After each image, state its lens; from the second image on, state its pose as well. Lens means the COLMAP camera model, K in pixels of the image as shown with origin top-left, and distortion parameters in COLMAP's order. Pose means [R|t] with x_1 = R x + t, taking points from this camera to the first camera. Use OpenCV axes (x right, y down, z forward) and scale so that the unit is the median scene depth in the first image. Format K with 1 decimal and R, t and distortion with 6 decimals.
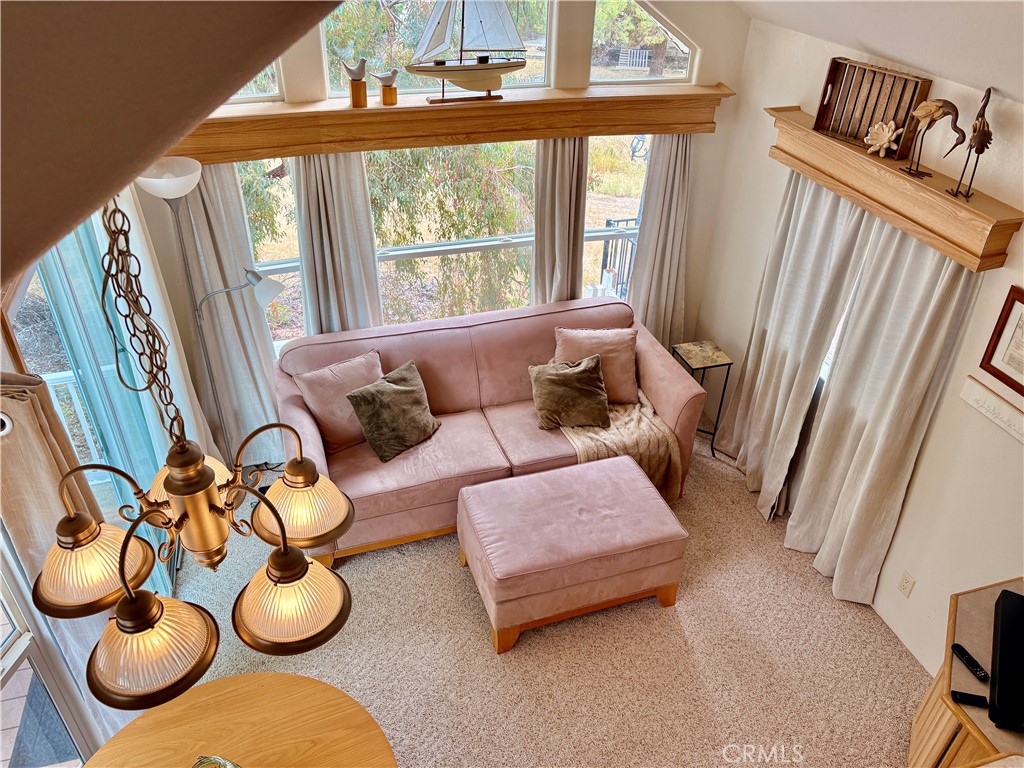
lens RADIAL K [[770.0, 0, 517.7], [0, 770.0, 387.1], [0, 0, 1]] dist [0.043834, -0.044655]
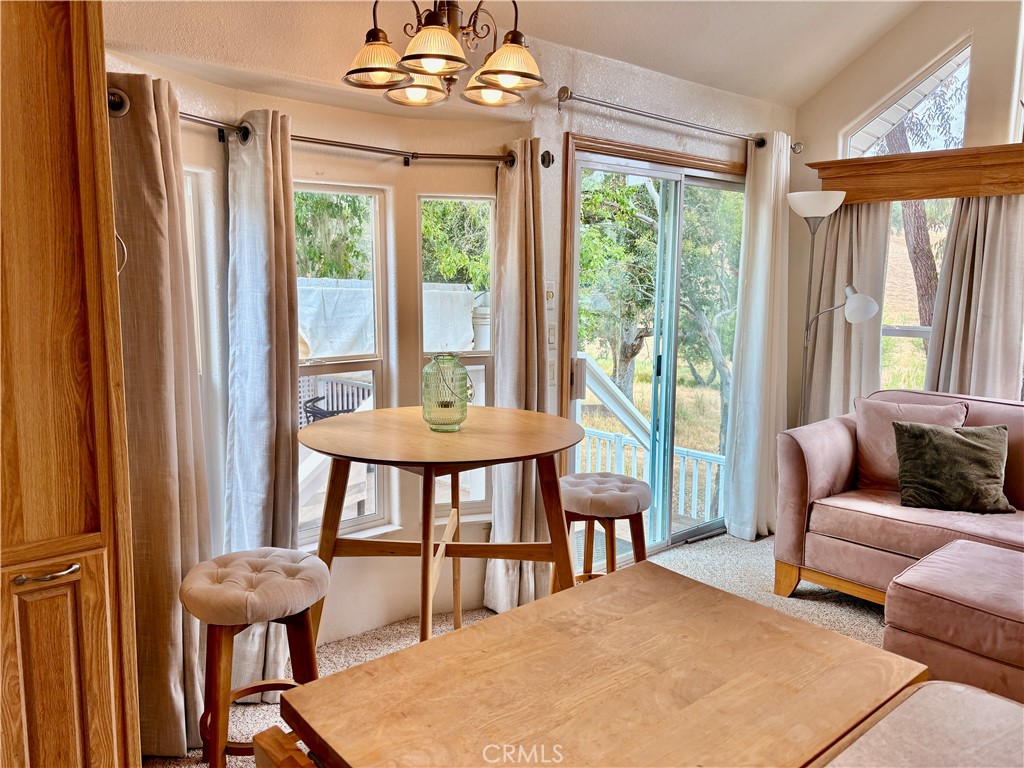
lens RADIAL K [[770.0, 0, 513.2], [0, 770.0, 384.6], [0, 0, 1]] dist [0.043834, -0.044655]
pose [[0.407047, 0.103945, -0.907473, 0.396818], [-0.519813, 0.843293, -0.136569, 0.316100], [0.751071, 0.527306, 0.397292, 0.282049]]
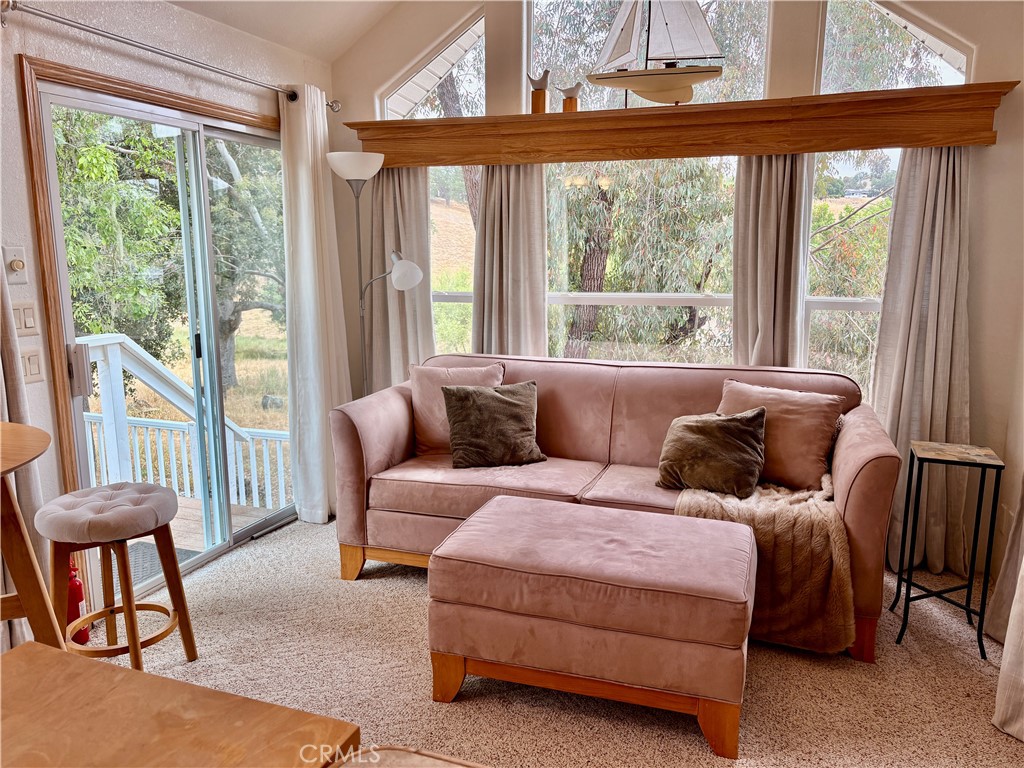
lens RADIAL K [[770.0, 0, 513.0], [0, 770.0, 390.3], [0, 0, 1]] dist [0.043834, -0.044655]
pose [[0.794874, 0.082381, -0.601156, 0.374764], [-0.327462, 0.892319, -0.310703, 0.259464], [0.510827, 0.443825, 0.736258, 0.369912]]
